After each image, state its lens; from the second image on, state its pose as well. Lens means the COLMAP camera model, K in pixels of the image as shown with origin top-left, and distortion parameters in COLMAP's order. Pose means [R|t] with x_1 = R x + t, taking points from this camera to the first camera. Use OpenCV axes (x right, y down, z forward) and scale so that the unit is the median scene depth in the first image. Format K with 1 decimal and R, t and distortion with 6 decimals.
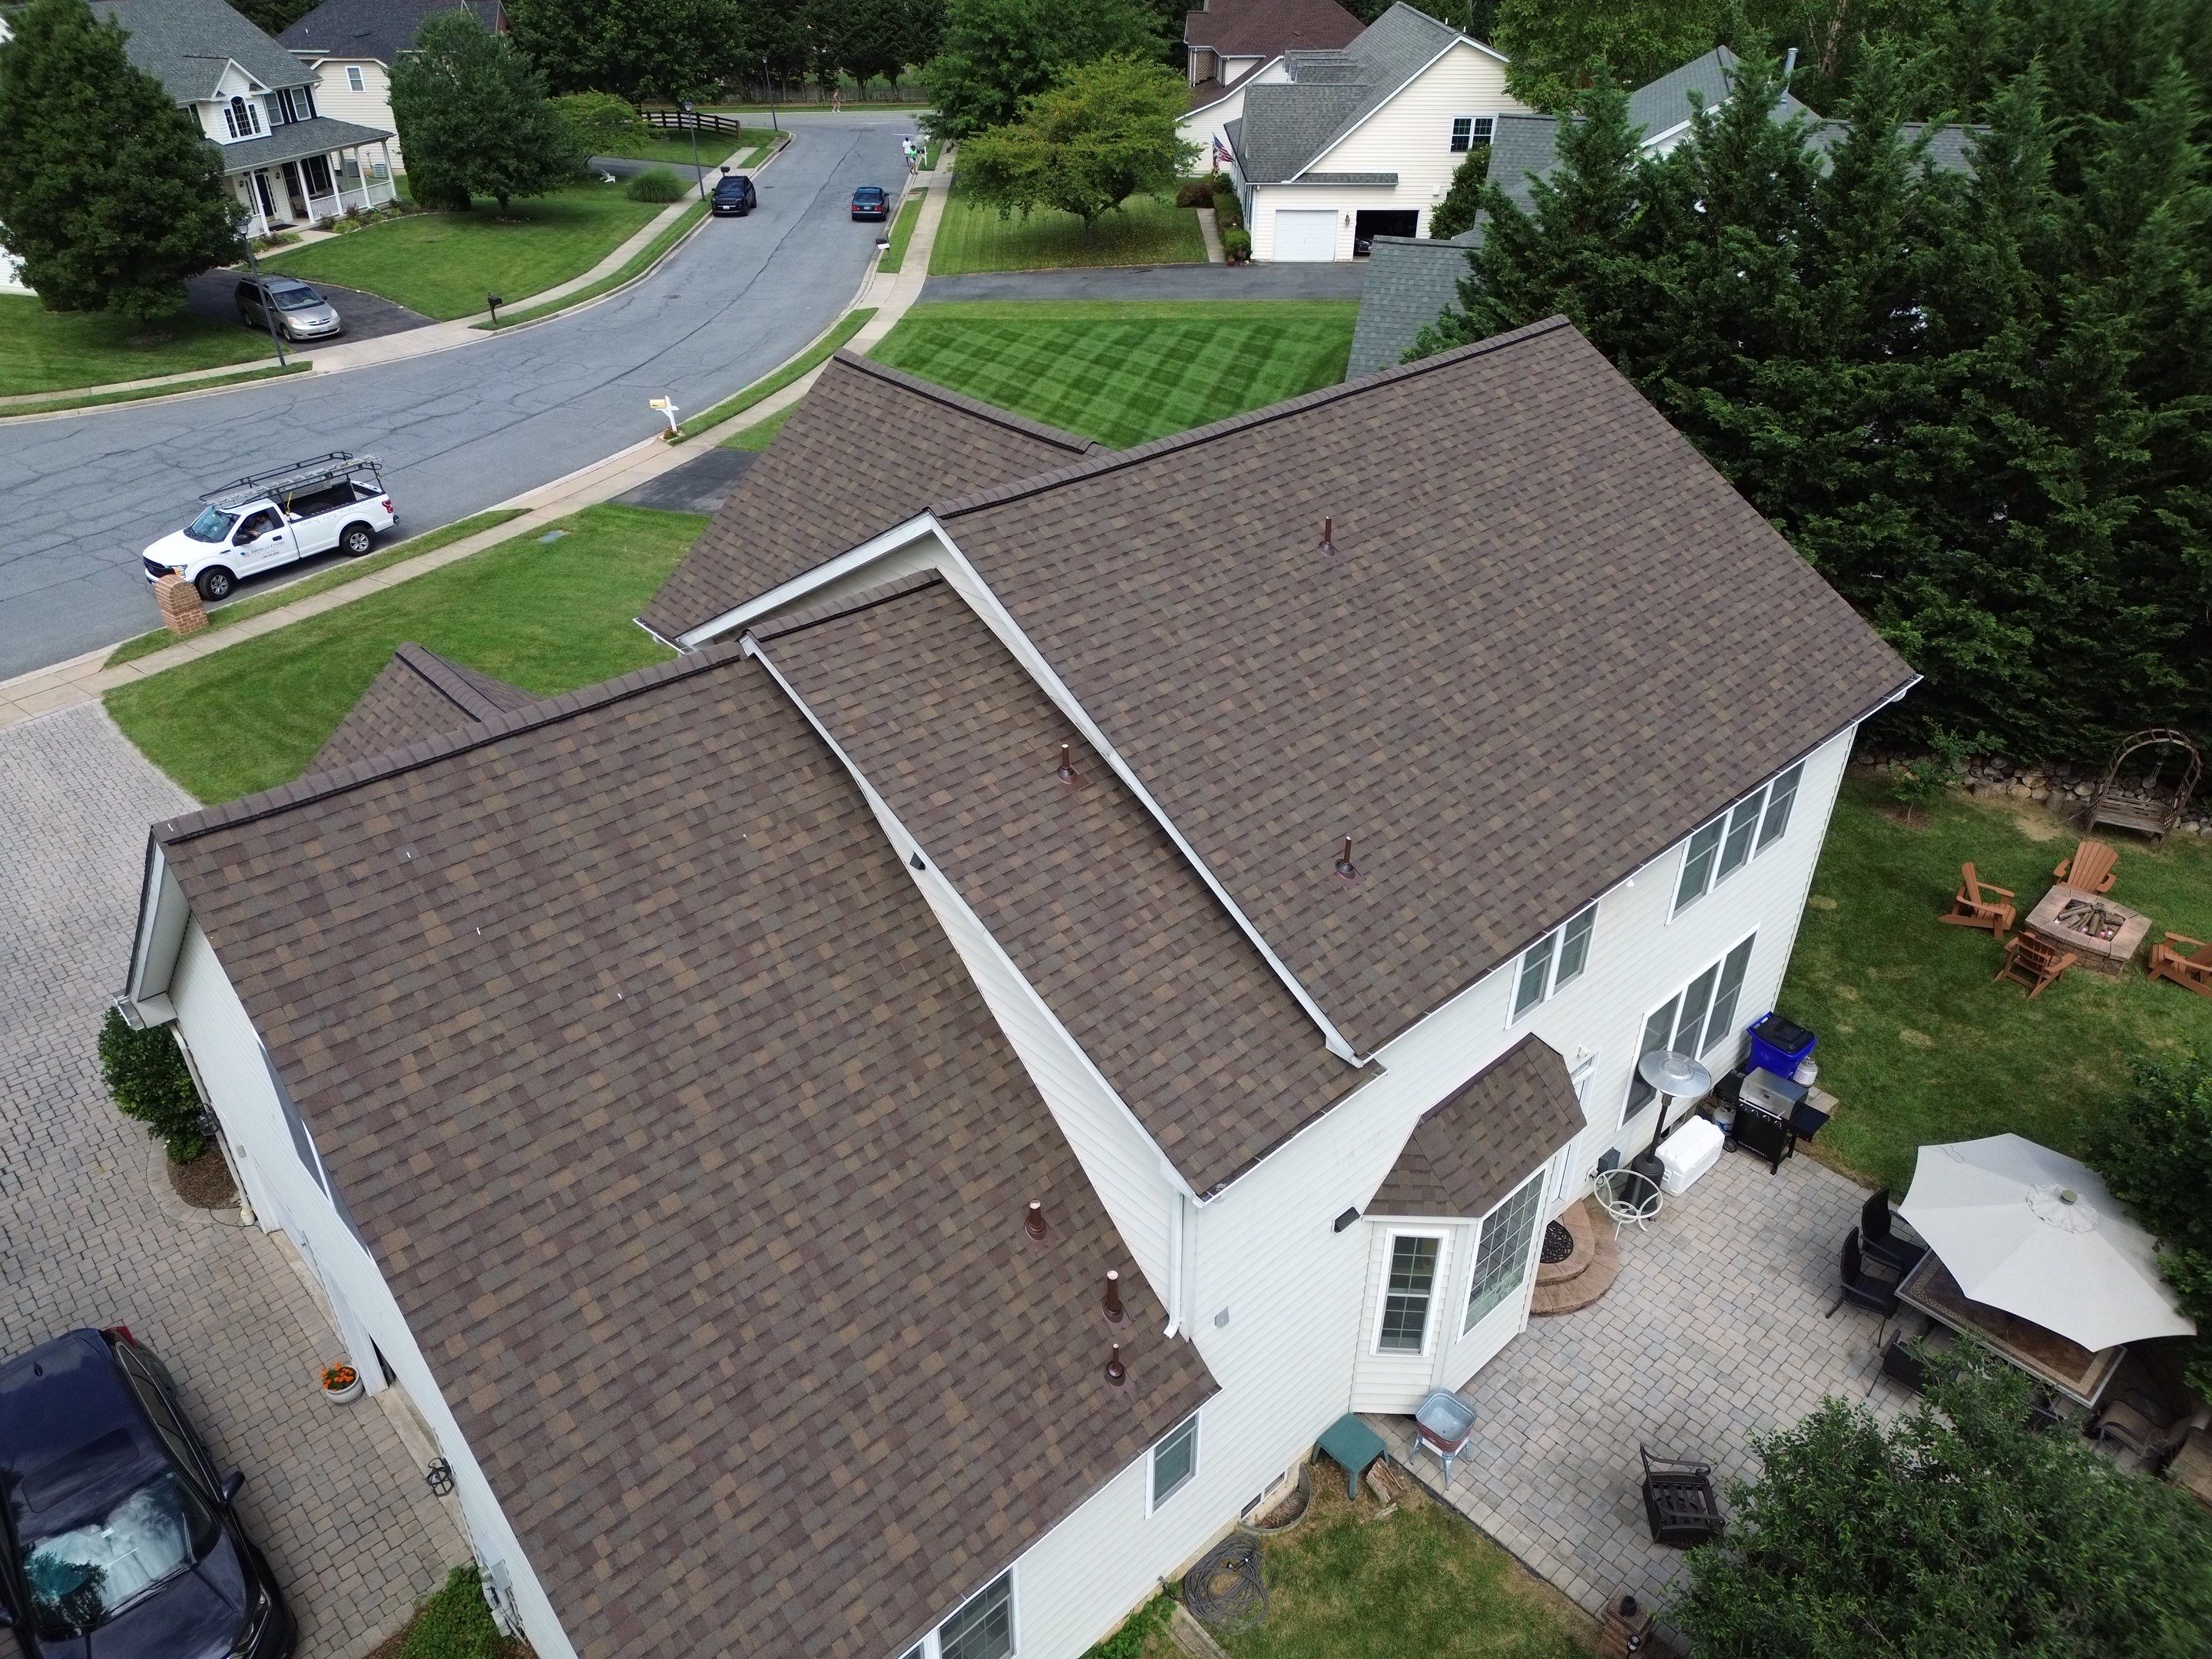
lens RADIAL K [[1573.1, 0, 1109.1], [0, 1573.1, 840.6], [0, 0, 1]] dist [0.069720, -0.063866]
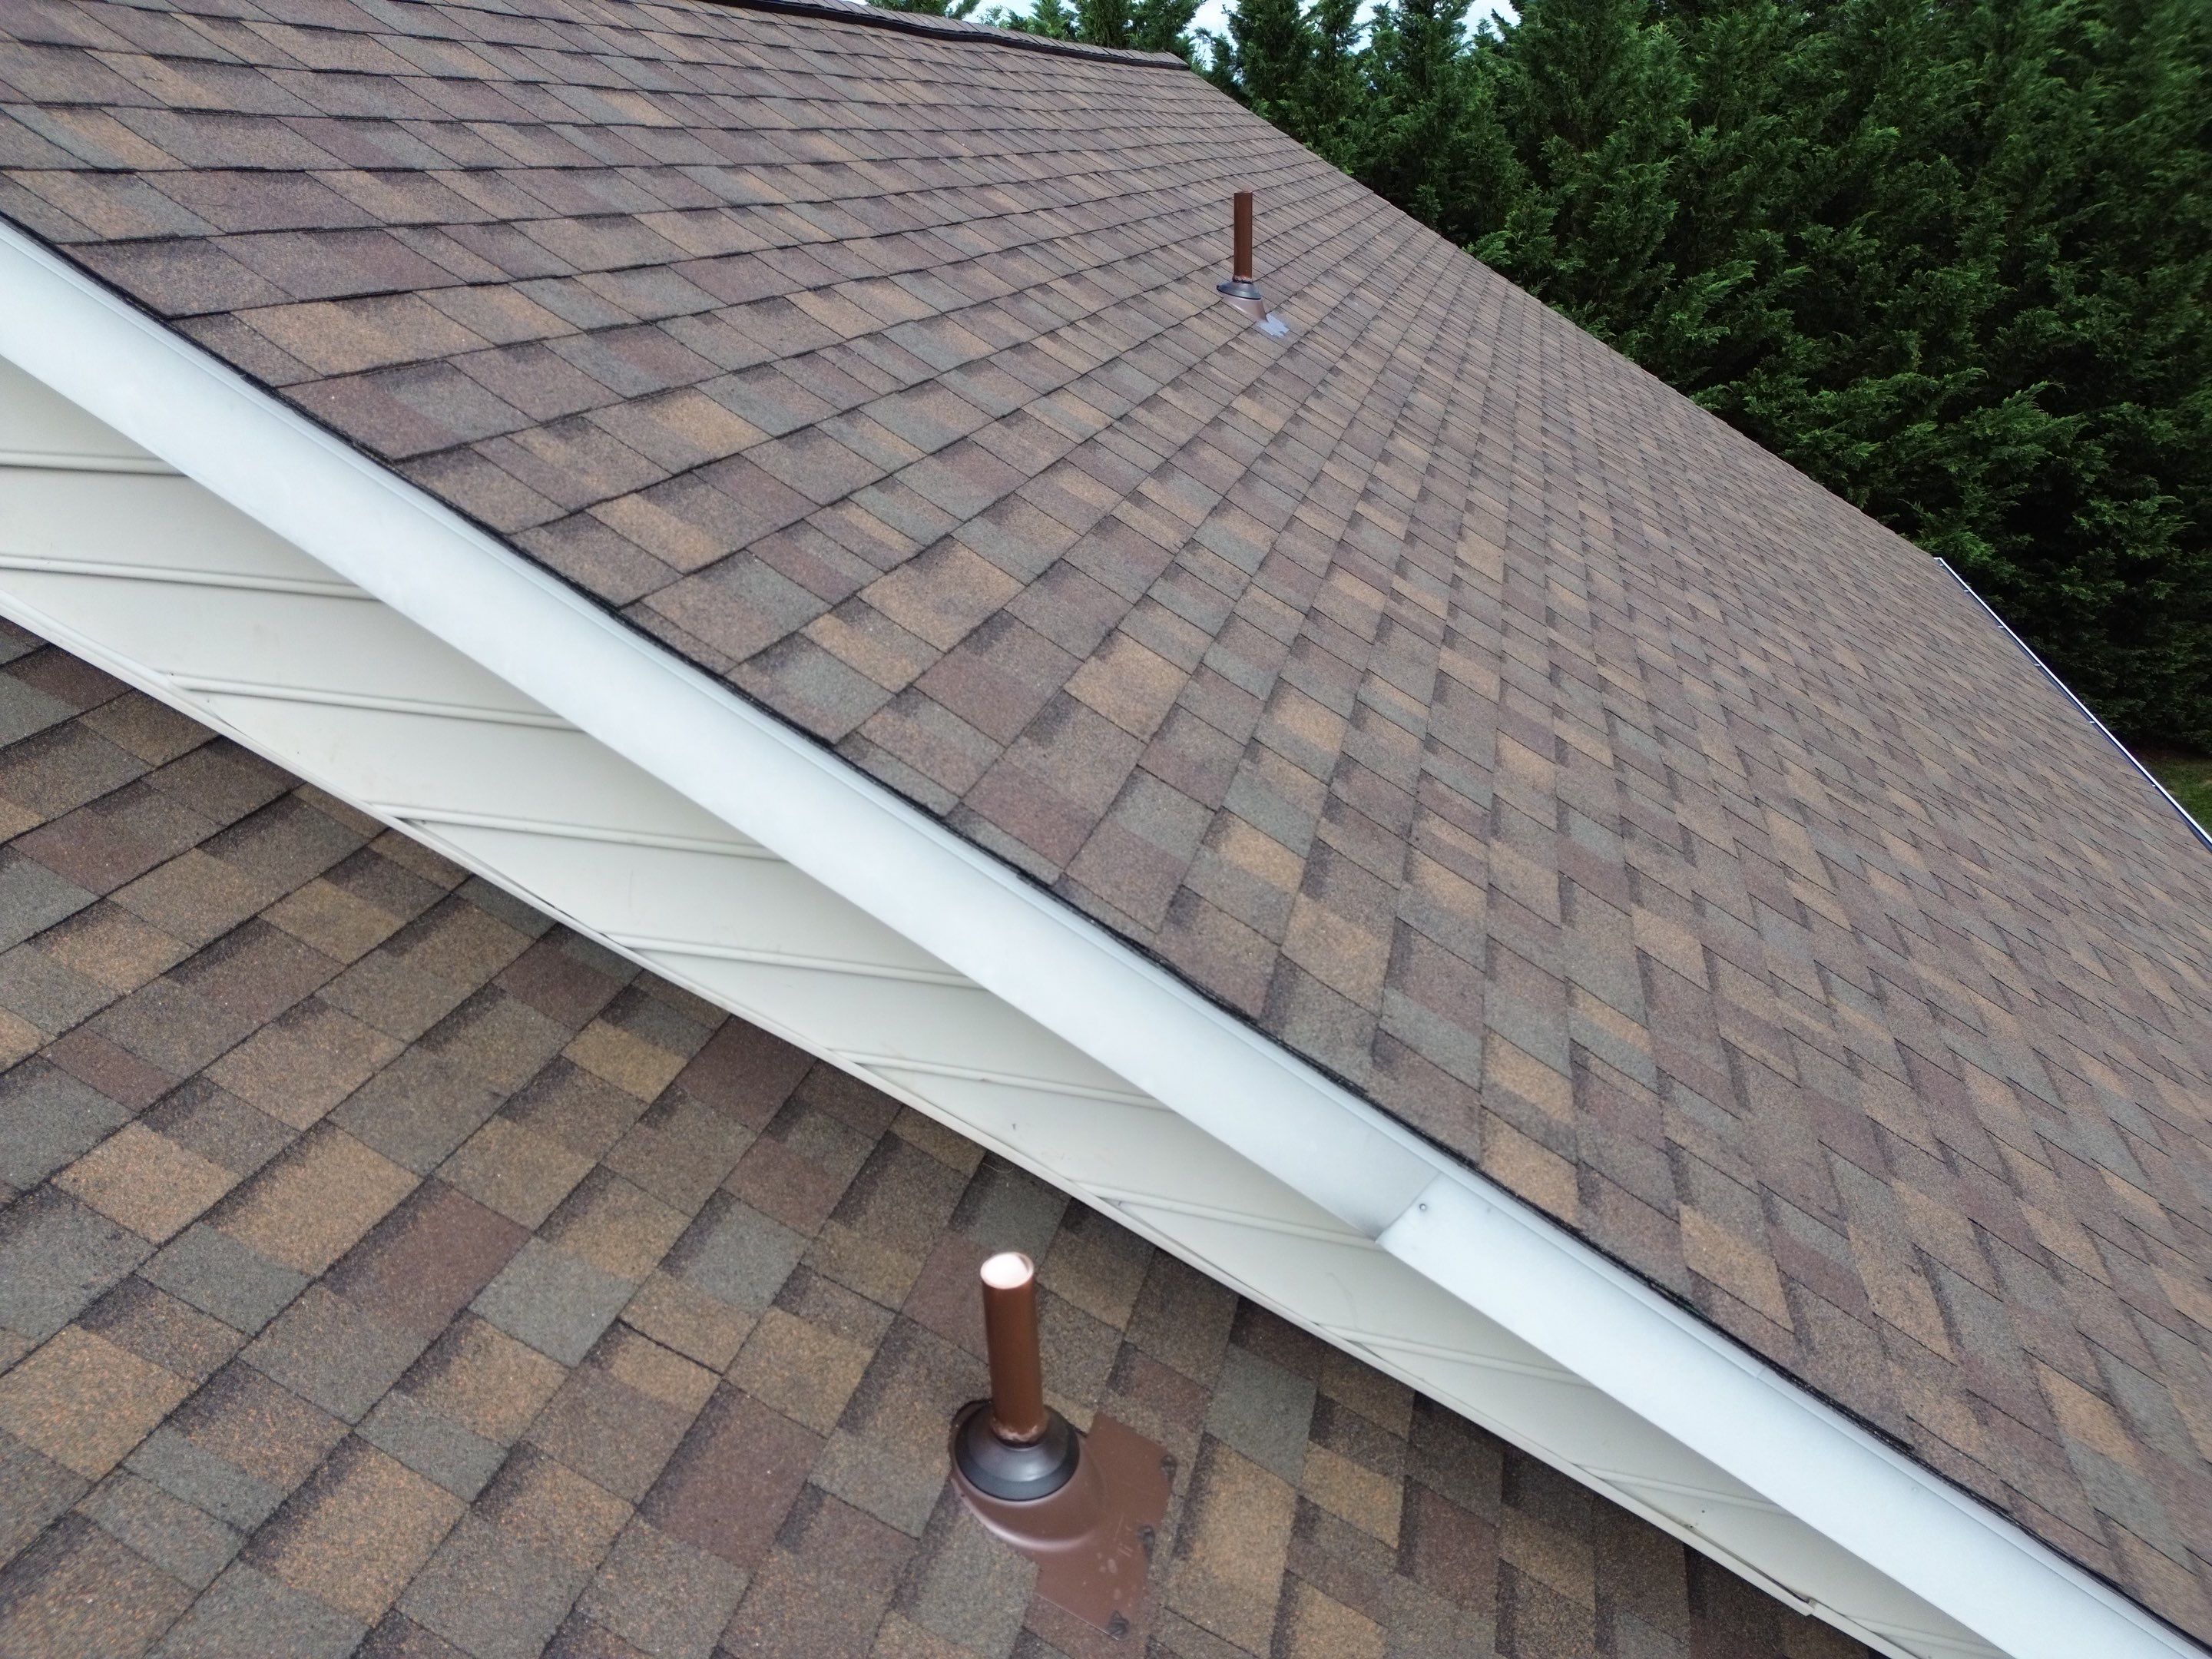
lens RADIAL K [[1536.1, 0, 1097.5], [0, 1536.1, 842.2], [0, 0, 1]] dist [0.059268, -0.008344]
pose [[0.844265, -0.232842, 0.482702, -0.070974], [0.295636, 0.953593, -0.057092, -0.082207], [-0.447008, 0.190905, 0.873922, 0.864833]]
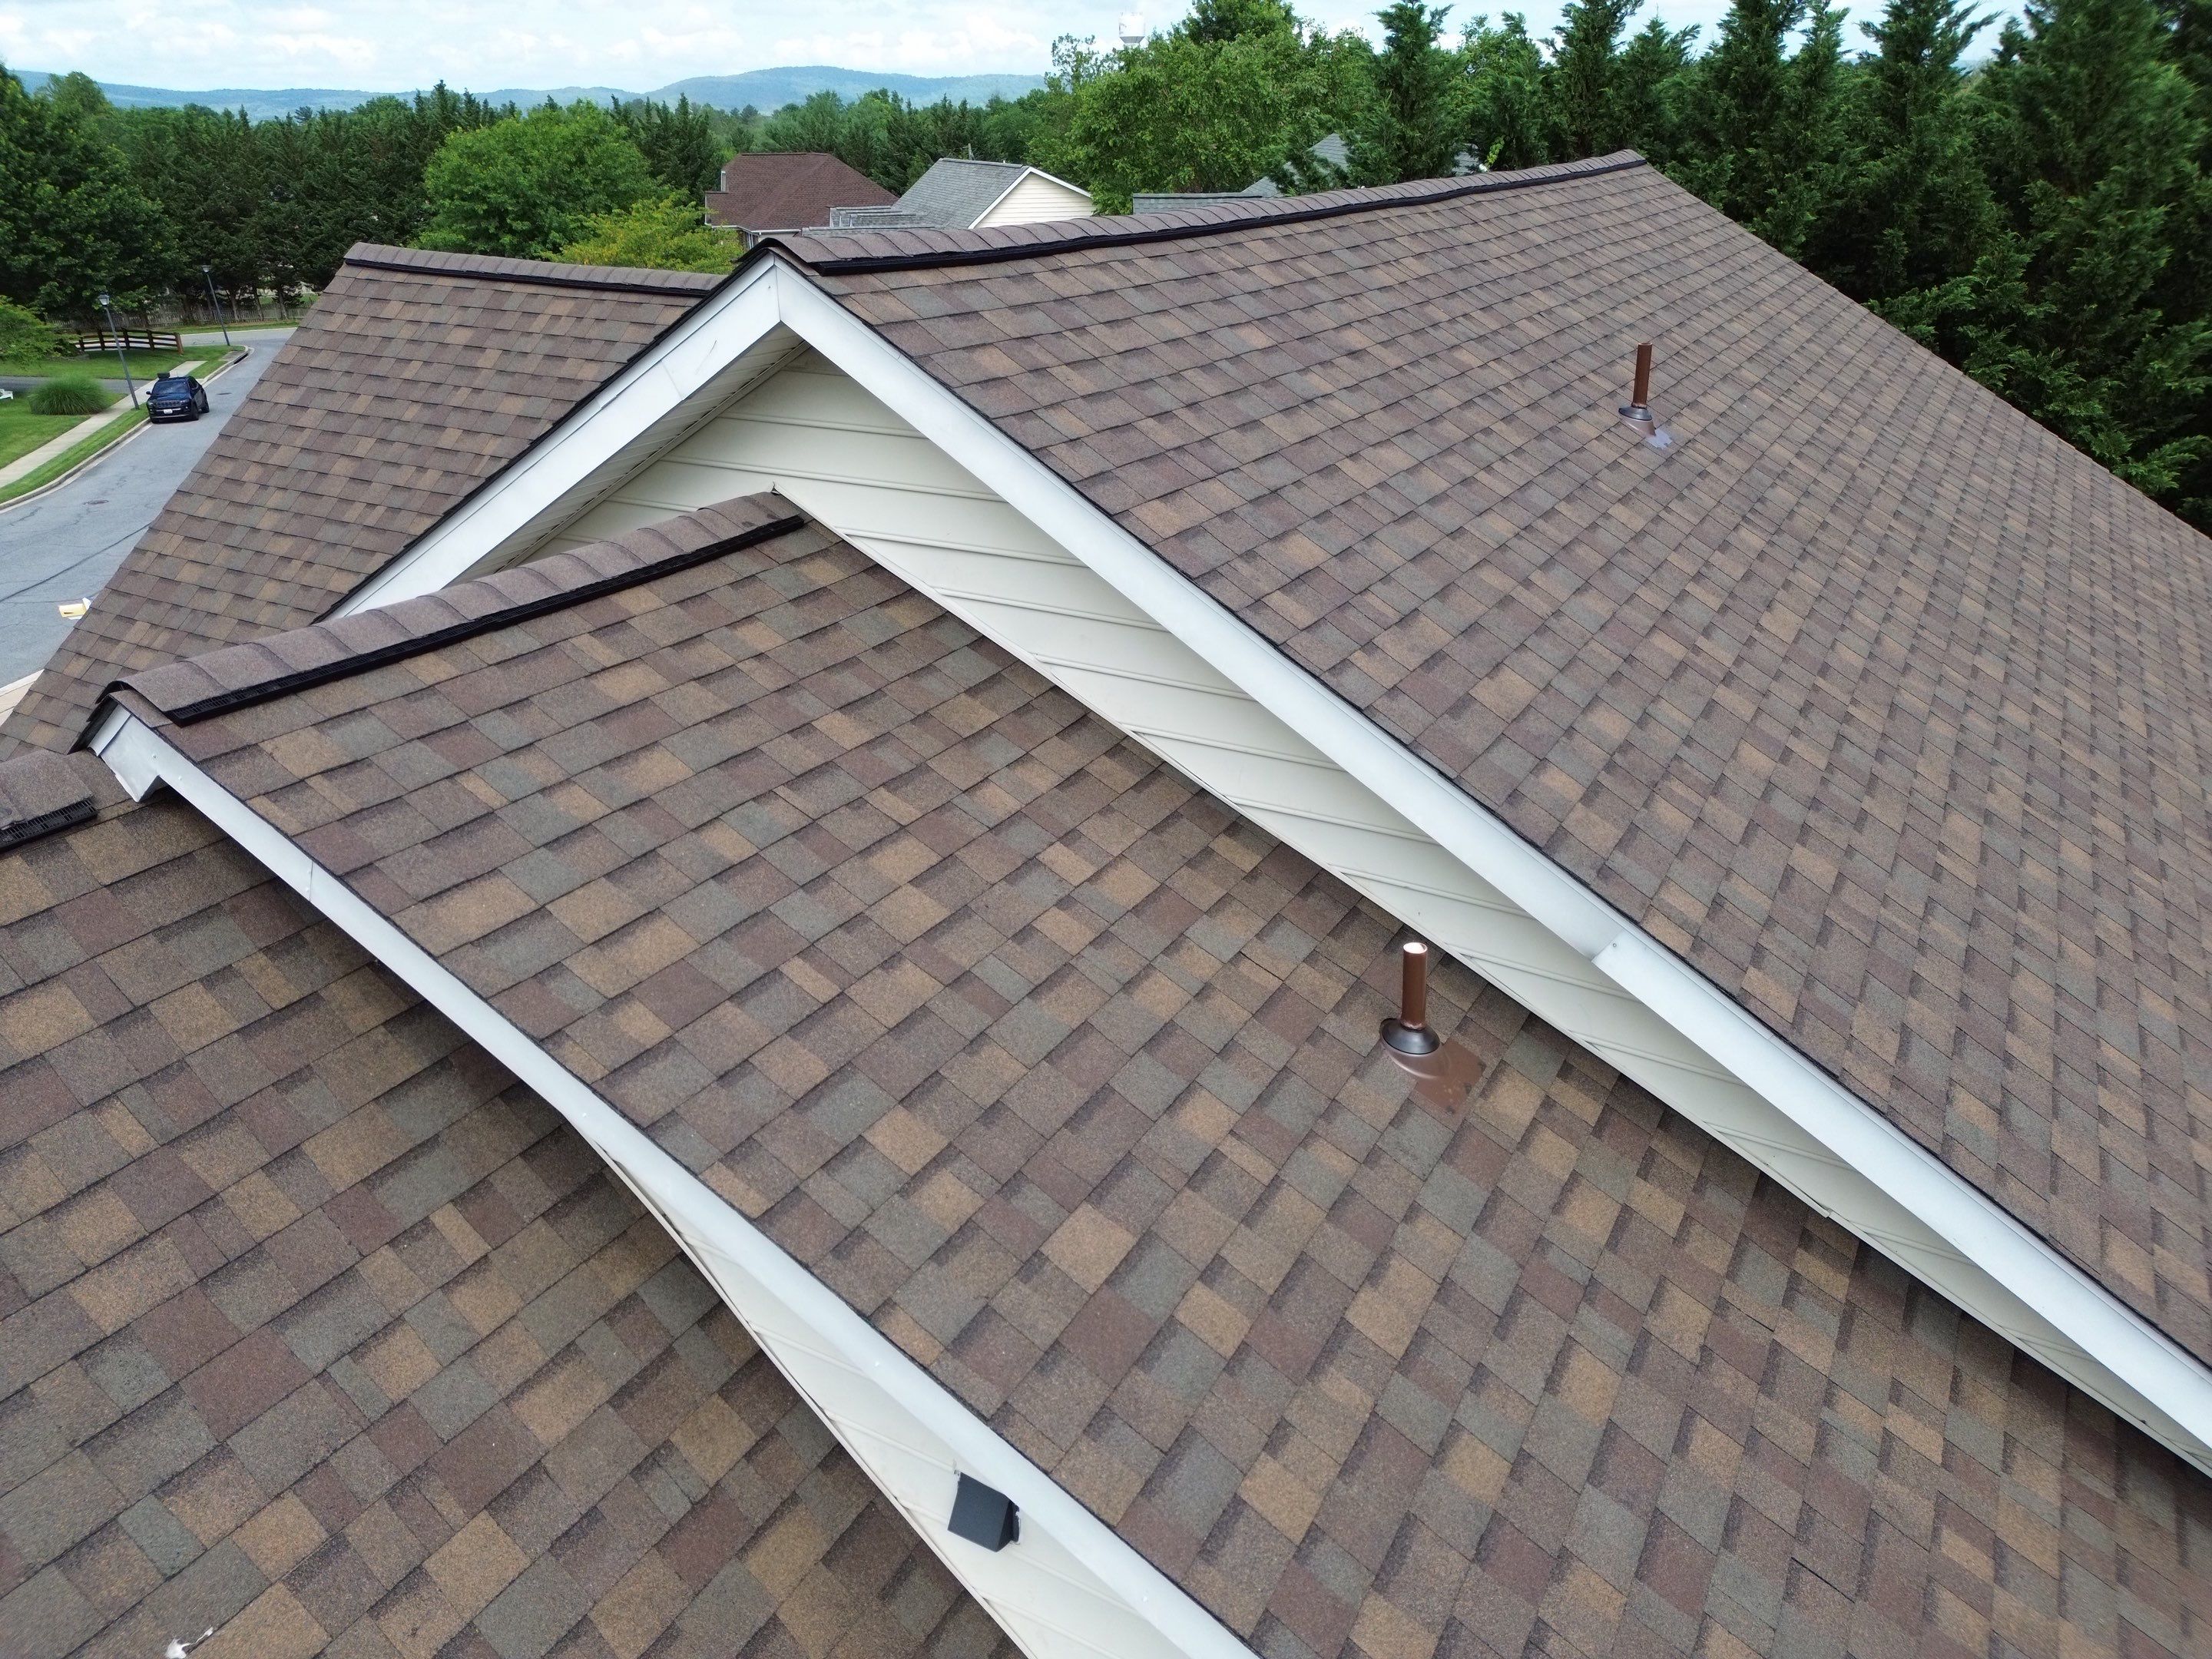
lens RADIAL K [[1573.1, 0, 1089.9], [0, 1573.1, 834.0], [0, 0, 1]] dist [0.069720, -0.063866]
pose [[0.956854, -0.138424, 0.255479, -0.149934], [0.172545, 0.978115, -0.116275, -0.056493], [-0.233793, 0.155340, 0.959797, 0.722654]]
